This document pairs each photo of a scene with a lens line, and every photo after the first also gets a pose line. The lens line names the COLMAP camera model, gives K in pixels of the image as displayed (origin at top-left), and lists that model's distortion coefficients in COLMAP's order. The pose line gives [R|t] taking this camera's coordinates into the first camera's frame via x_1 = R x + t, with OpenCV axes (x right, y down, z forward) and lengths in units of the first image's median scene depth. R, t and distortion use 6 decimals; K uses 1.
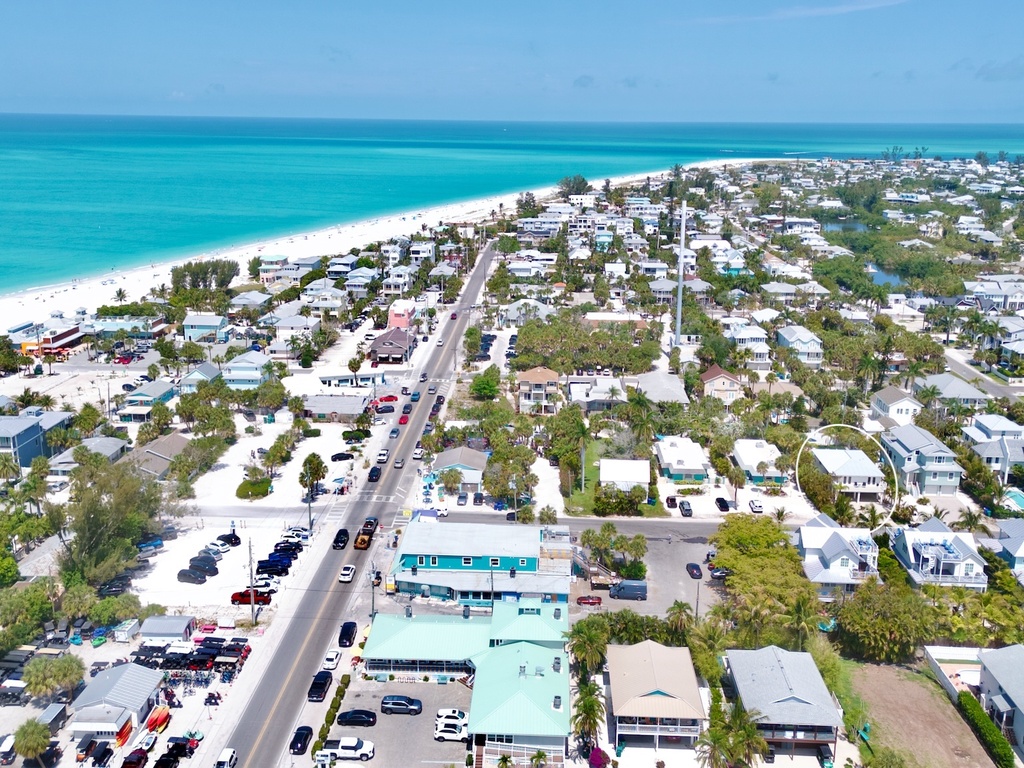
lens RADIAL K [[1008.6, 0, 517.1], [0, 1008.6, 379.6], [0, 0, 1]] dist [0.100925, -0.151494]
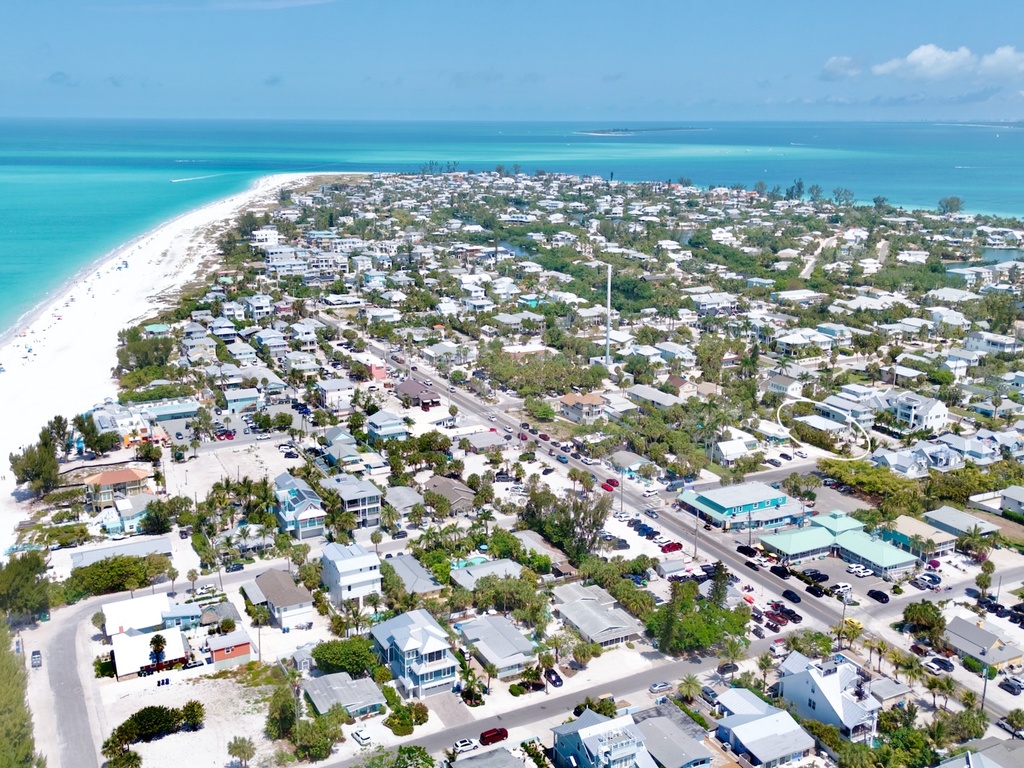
lens RADIAL K [[1008.6, 0, 517.1], [0, 1008.6, 379.6], [0, 0, 1]] dist [0.100925, -0.151494]
pose [[0.868501, -0.131496, 0.477927, -0.879460], [0.129253, 0.990893, 0.037751, -0.115622], [-0.478538, 0.028986, 0.877588, -0.269597]]
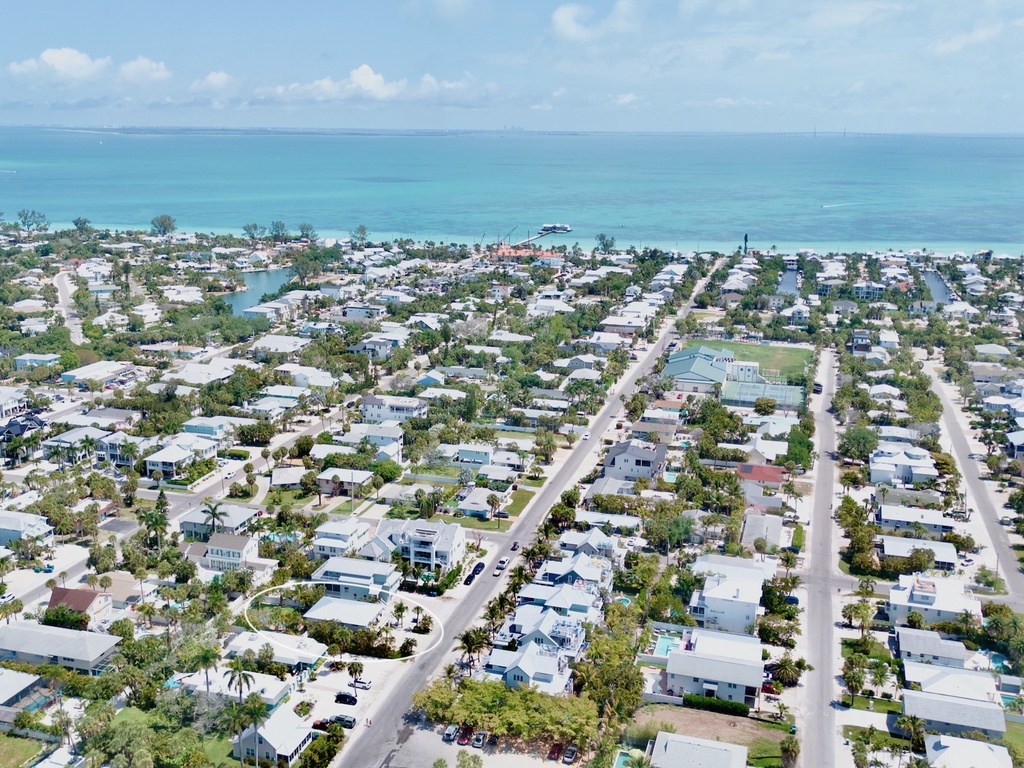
lens RADIAL K [[1008.6, 0, 517.1], [0, 1008.6, 379.6], [0, 0, 1]] dist [0.100925, -0.151494]
pose [[0.250209, -0.240104, 0.937947, -0.585286], [0.234389, 0.954967, 0.181934, -0.307207], [-0.939392, 0.174323, 0.295219, 0.404744]]
